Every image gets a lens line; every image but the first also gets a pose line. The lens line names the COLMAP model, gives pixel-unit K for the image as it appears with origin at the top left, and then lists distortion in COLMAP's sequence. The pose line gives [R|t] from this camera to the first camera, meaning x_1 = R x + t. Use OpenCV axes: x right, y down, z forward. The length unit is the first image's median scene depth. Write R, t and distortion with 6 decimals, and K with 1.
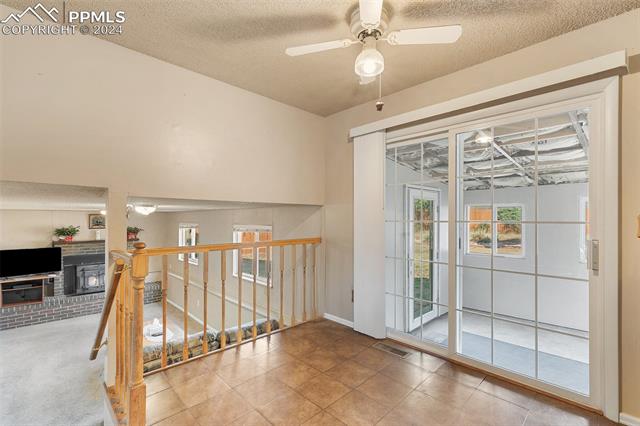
lens RADIAL K [[288.5, 0, 318.2], [0, 288.5, 217.8], [0, 0, 1]] dist [0.011641, -0.000210]
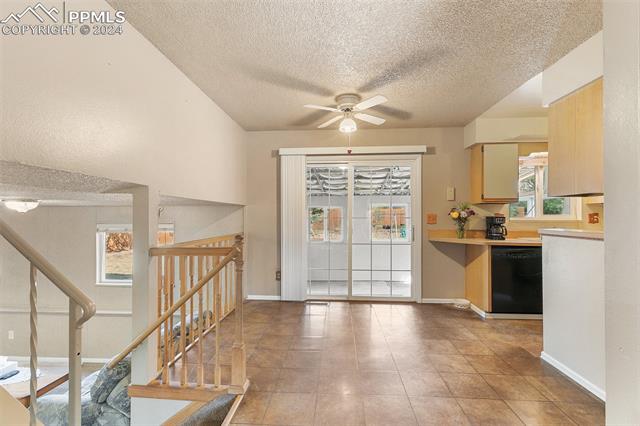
lens RADIAL K [[288.5, 0, 318.2], [0, 288.5, 217.8], [0, 0, 1]] dist [0.011641, -0.000210]
pose [[0.746152, -0.005022, 0.665756, -0.545899], [0.000513, 0.999976, 0.006967, -0.000756], [-0.665775, -0.004857, 0.746137, -0.084637]]
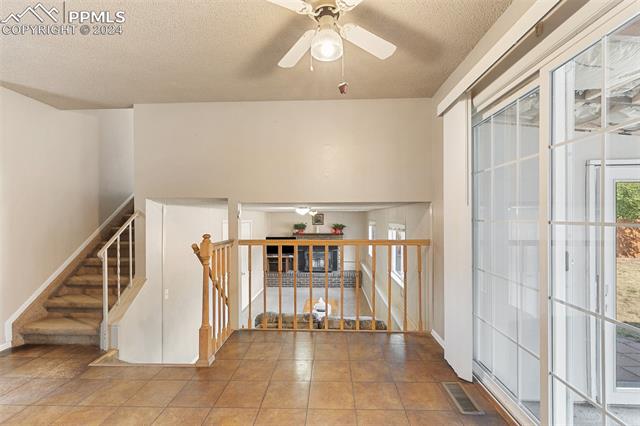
lens RADIAL K [[284.1, 0, 320.0], [0, 284.1, 213.0], [0, 0, 1]] dist [0.003178, 0.000252]
pose [[0.689380, -0.014273, -0.724260, 0.394282], [0.005647, 0.999881, -0.014329, 0.001286], [0.724378, 0.005789, 0.689378, 0.183365]]
